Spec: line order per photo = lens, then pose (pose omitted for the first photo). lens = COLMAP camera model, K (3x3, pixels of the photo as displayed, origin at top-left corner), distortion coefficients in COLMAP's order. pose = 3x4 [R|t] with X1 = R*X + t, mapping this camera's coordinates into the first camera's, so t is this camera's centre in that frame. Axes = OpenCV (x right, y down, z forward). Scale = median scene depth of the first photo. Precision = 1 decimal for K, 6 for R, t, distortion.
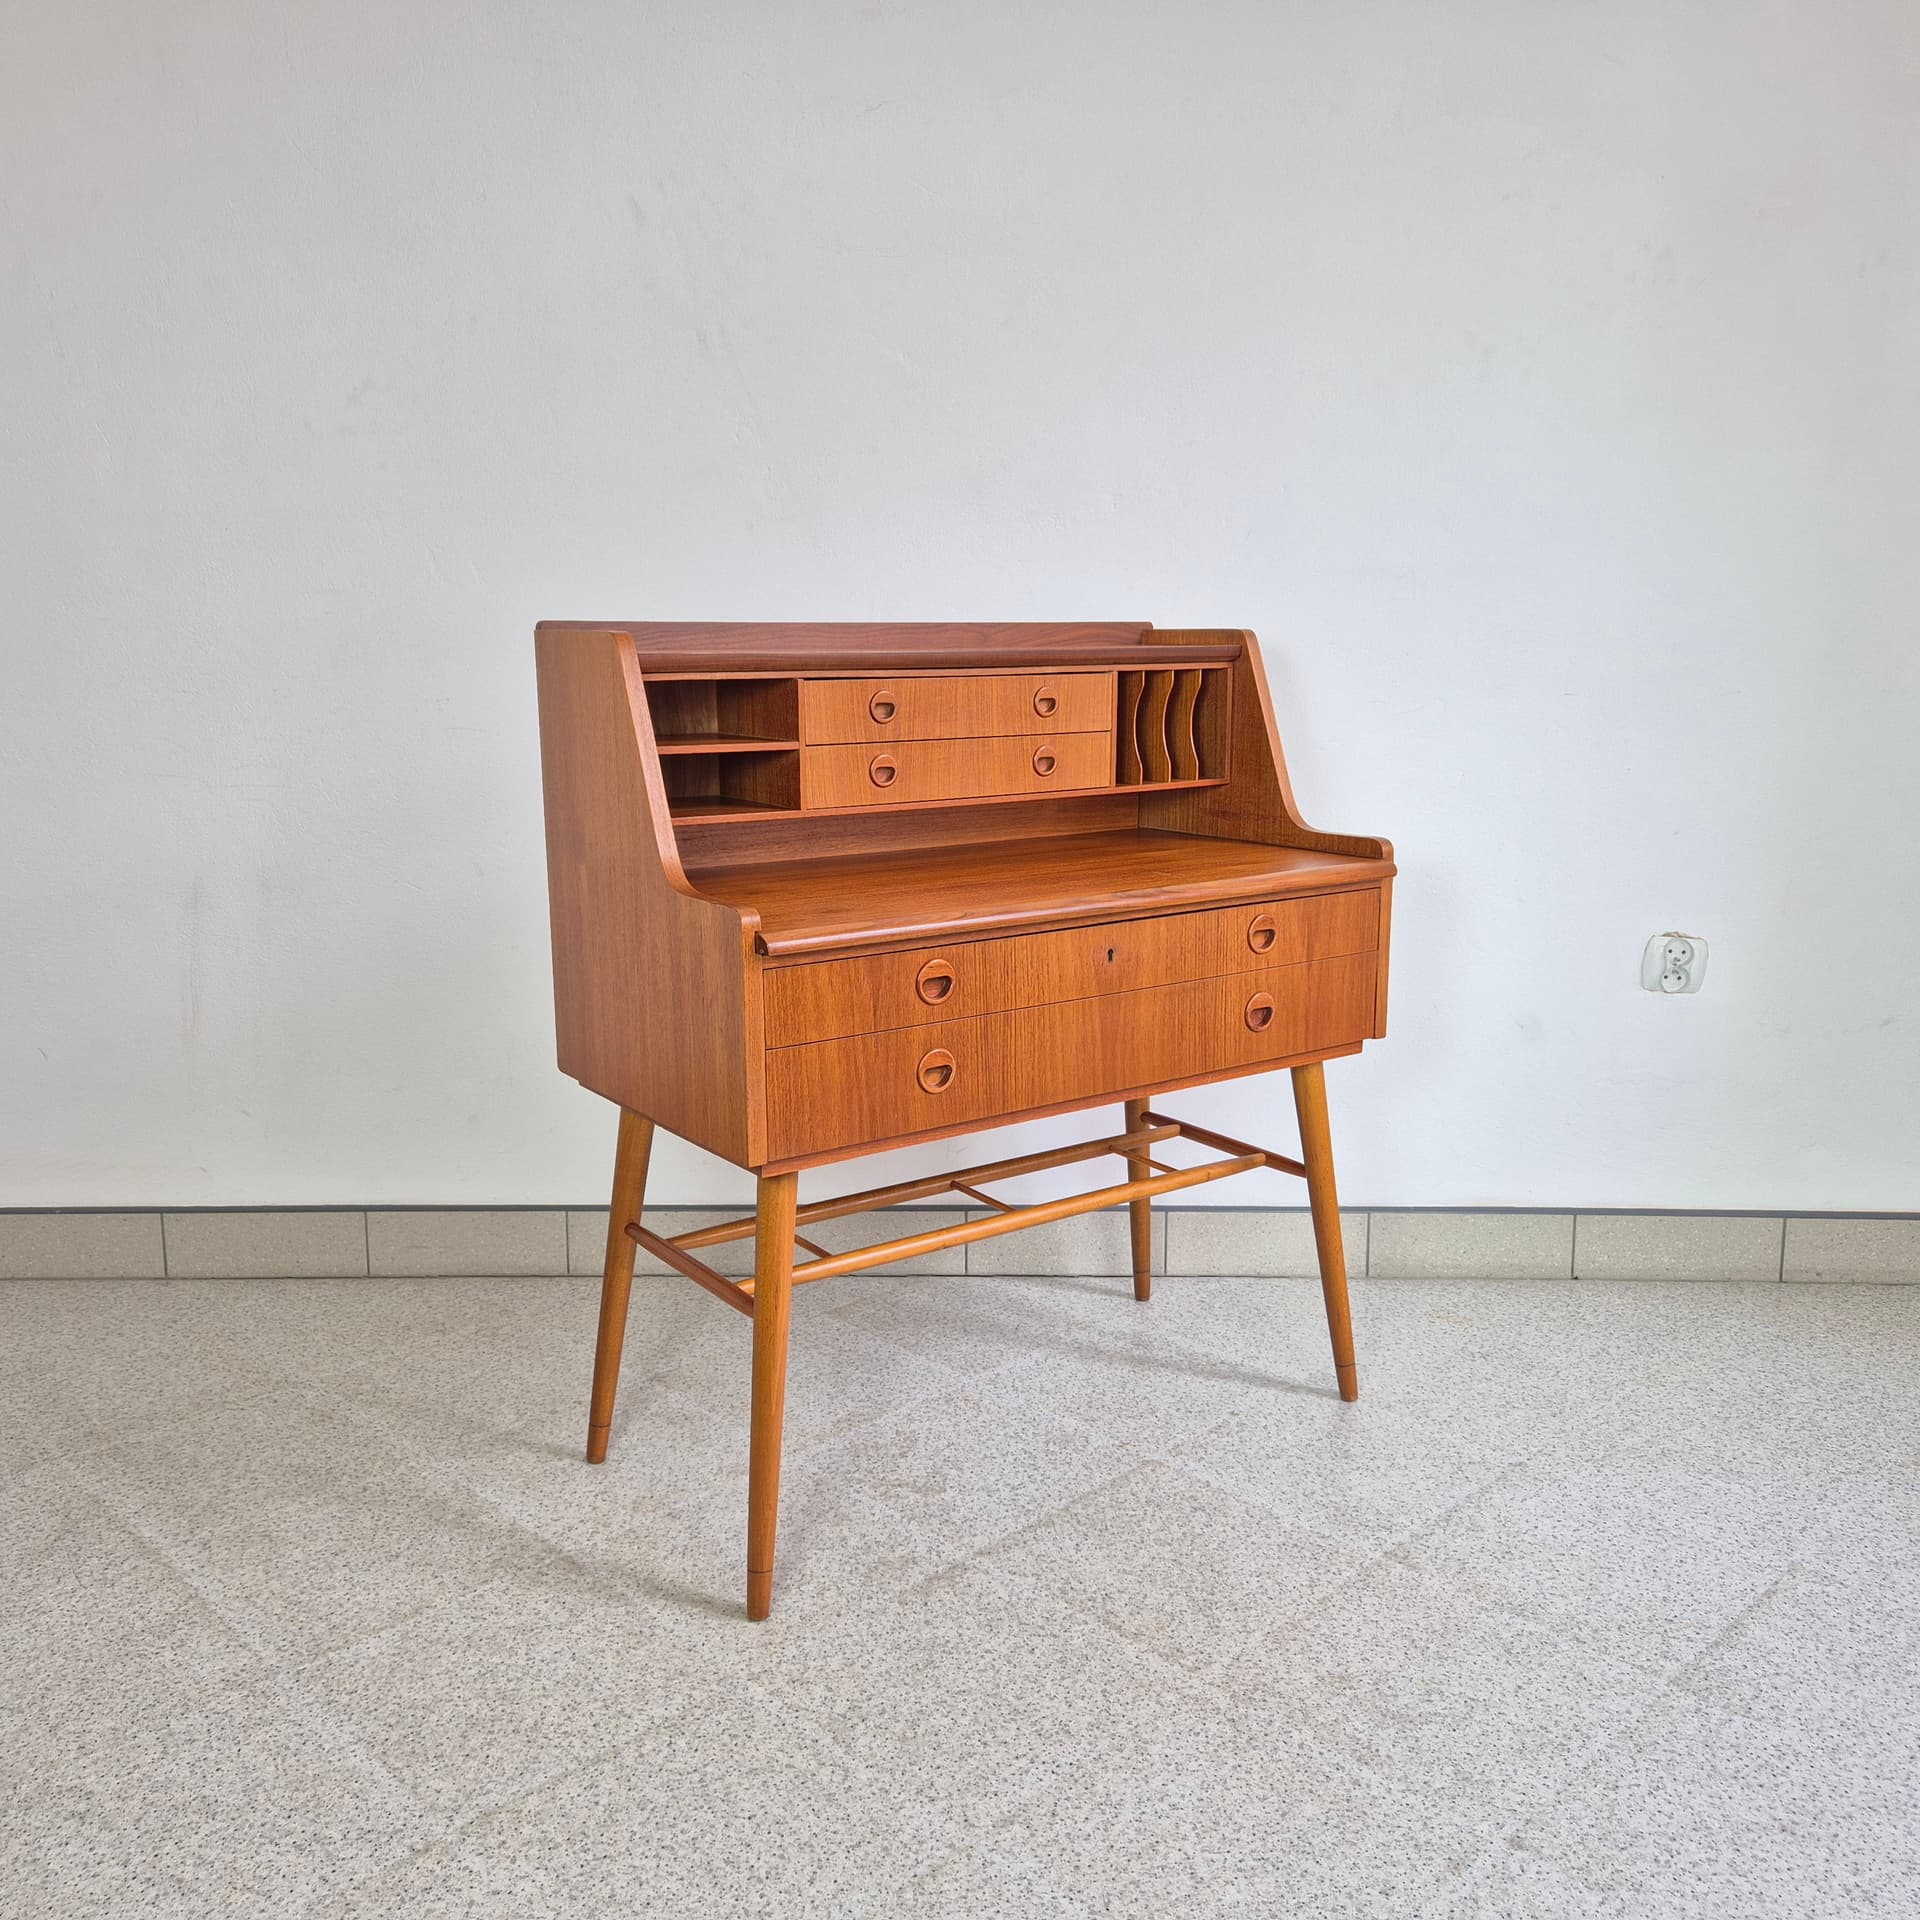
lens RADIAL K [[1751.8, 0, 972.5], [0, 1751.8, 944.1], [0, 0, 1]] dist [0.020421, 0.000000]
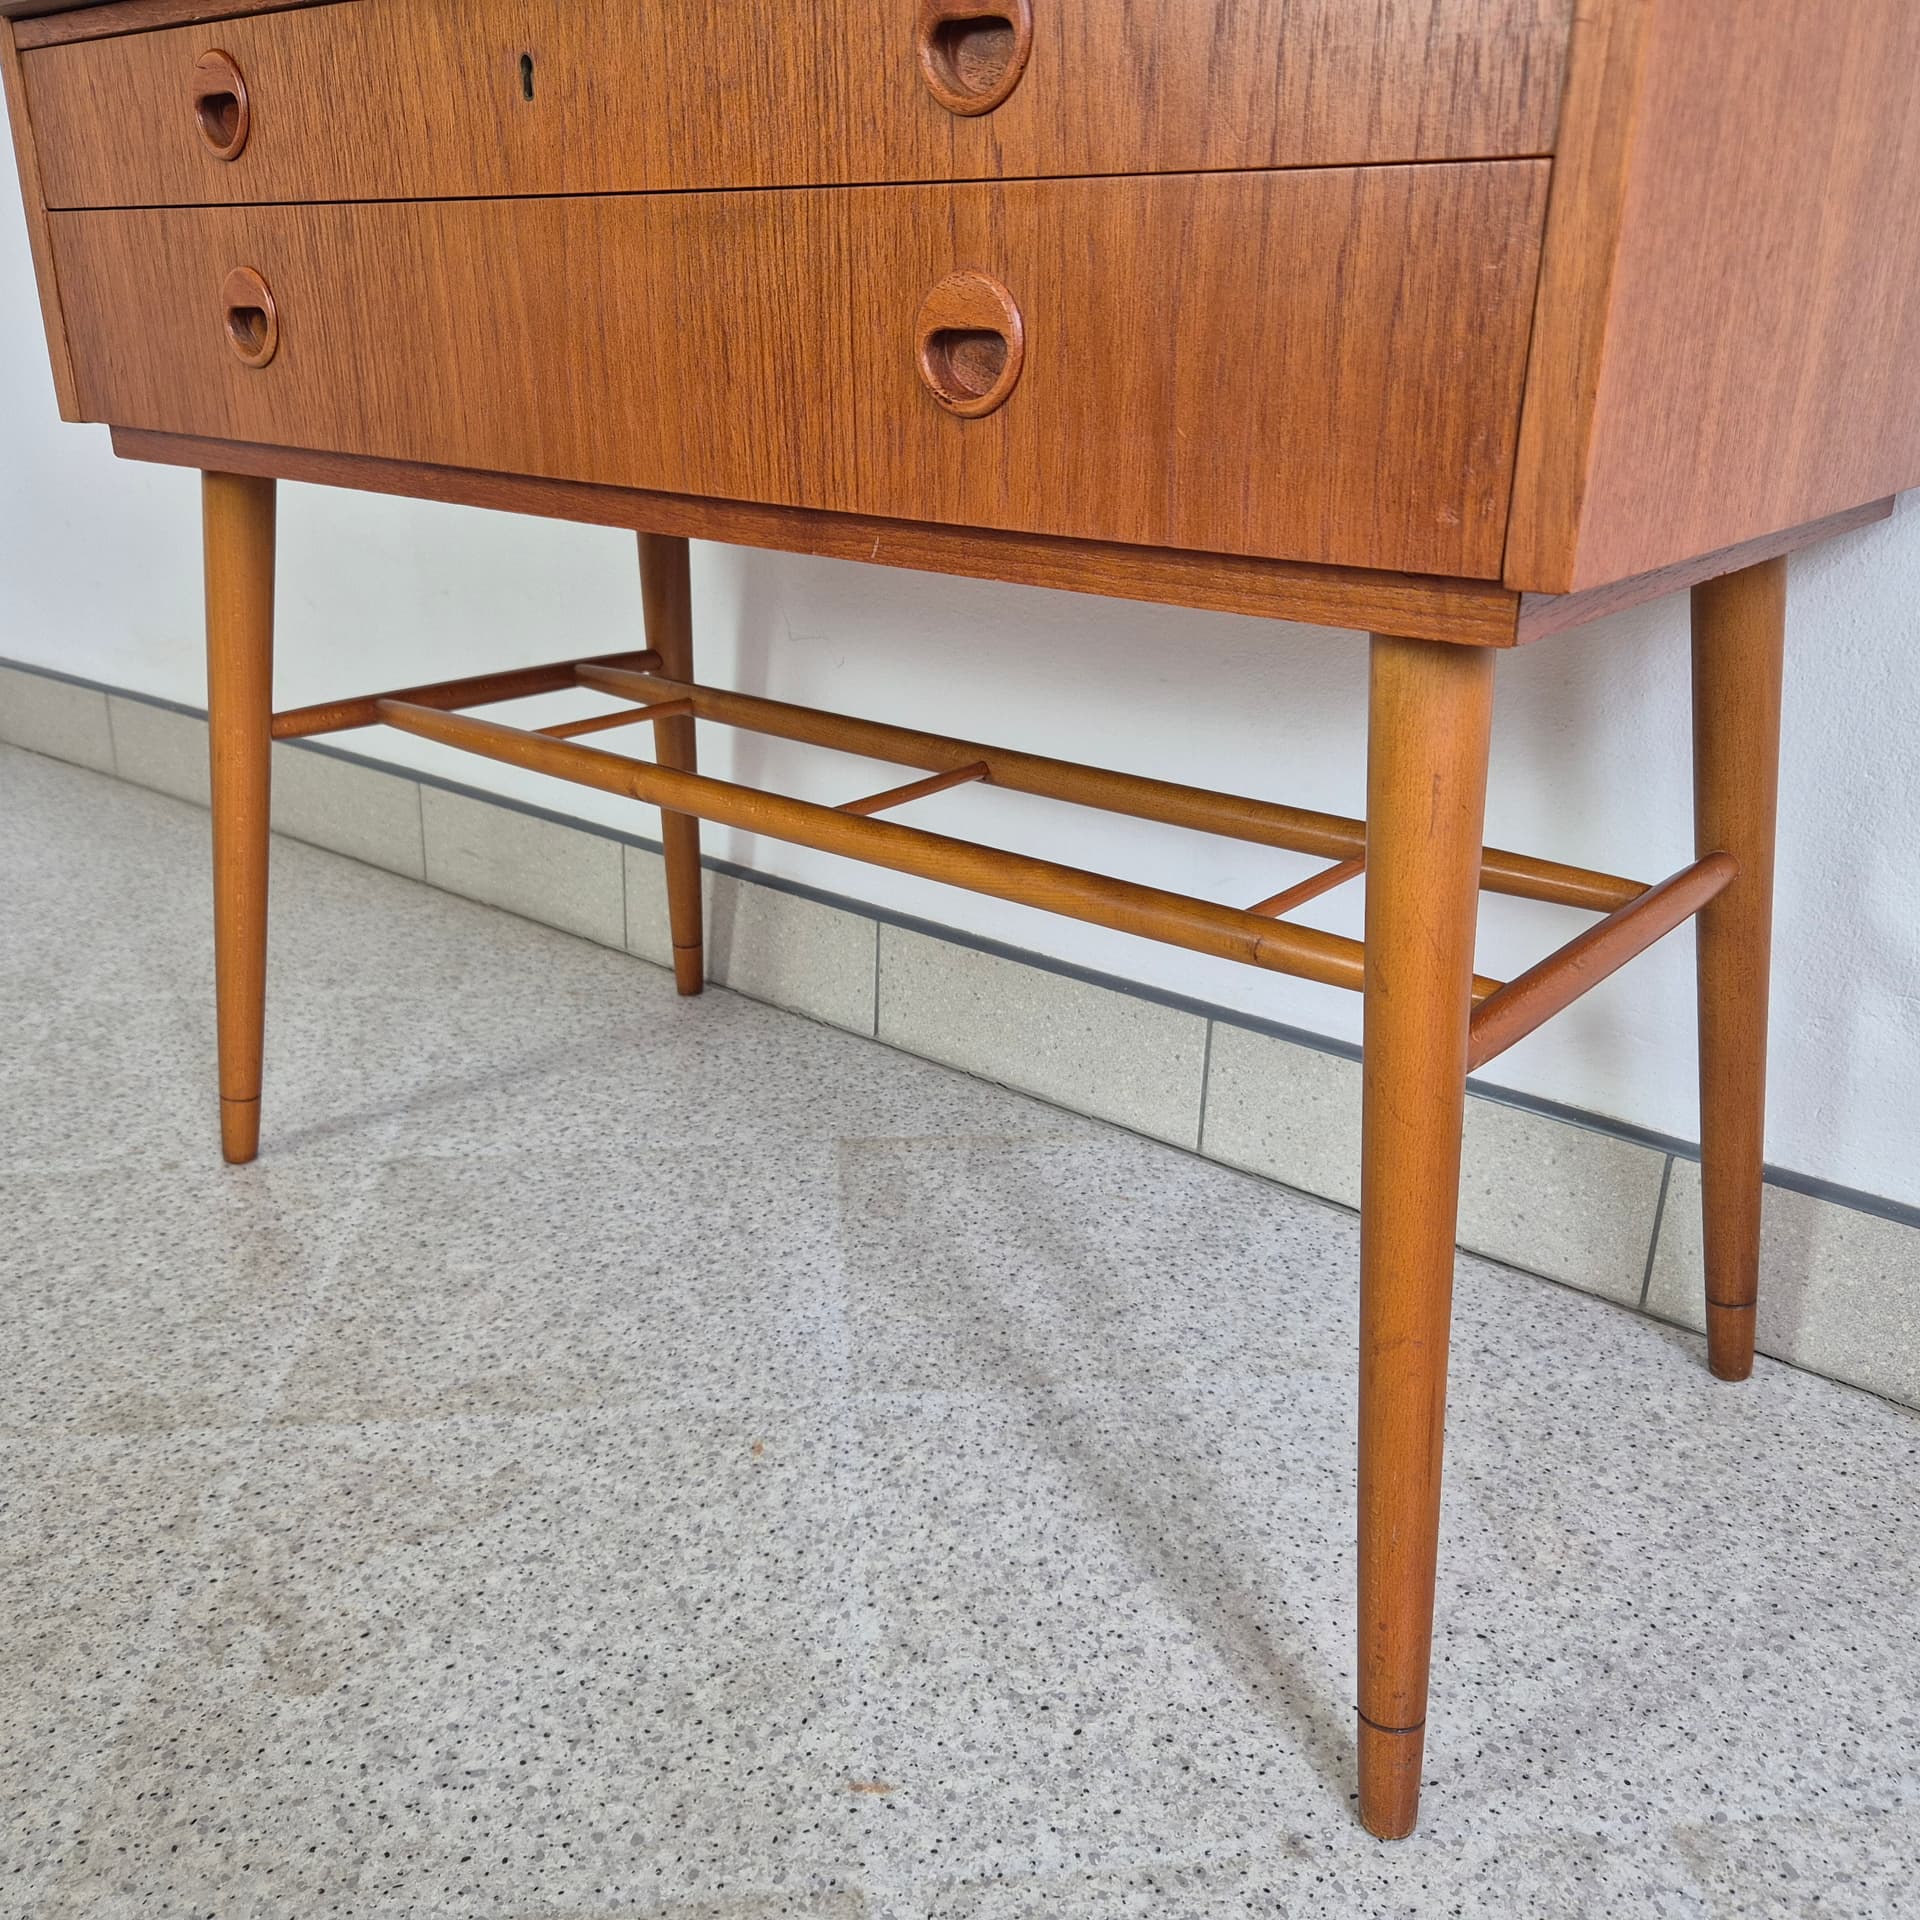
lens RADIAL K [[1751.8, 0, 982.3], [0, 1751.8, 994.4], [0, 0, 1]] dist [0.020421, 0.000000]
pose [[0.774405, 0.244551, -0.583517, 0.279228], [-0.127610, 0.963697, 0.234528, 0.067770], [0.619688, -0.107157, 0.777499, 0.835153]]
